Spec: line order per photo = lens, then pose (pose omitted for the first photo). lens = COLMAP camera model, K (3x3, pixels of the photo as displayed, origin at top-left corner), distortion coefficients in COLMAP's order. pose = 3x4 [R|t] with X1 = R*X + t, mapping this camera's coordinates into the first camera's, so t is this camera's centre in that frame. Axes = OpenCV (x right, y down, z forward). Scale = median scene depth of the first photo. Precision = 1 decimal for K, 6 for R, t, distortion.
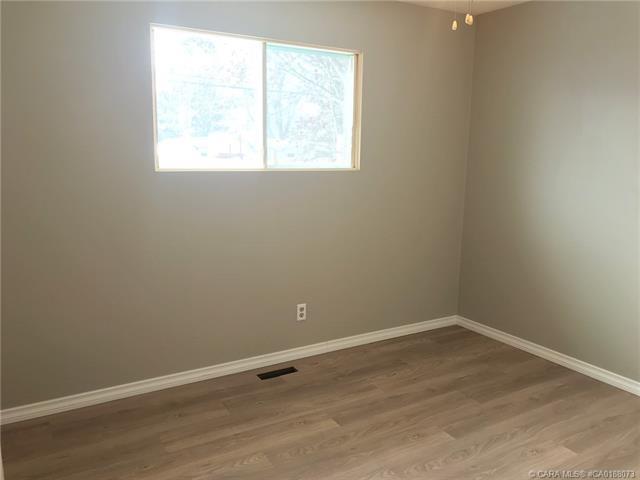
lens RADIAL K [[521.8, 0, 320.0], [0, 521.8, 240.0], [0, 0, 1]] dist [-0.002376, -0.002384]
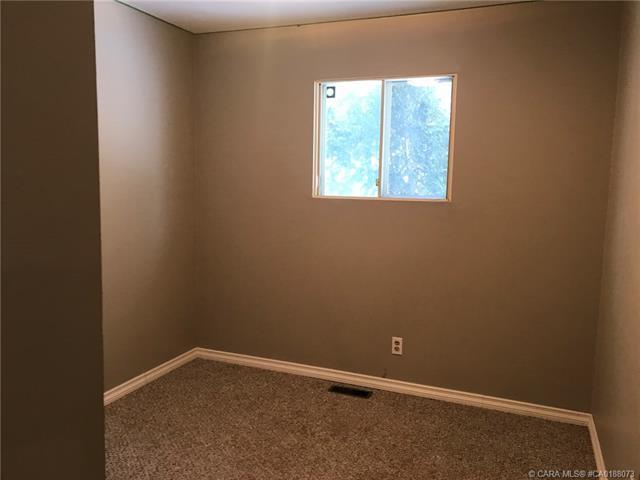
lens RADIAL K [[521.8, 0, 320.0], [0, 521.8, 240.0], [0, 0, 1]] dist [-0.002376, -0.002384]
pose [[0.590405, 0.090062, -0.802067, 0.665264], [-0.157364, 0.987528, -0.004949, -0.029439], [0.791618, 0.129138, 0.597214, 0.294366]]
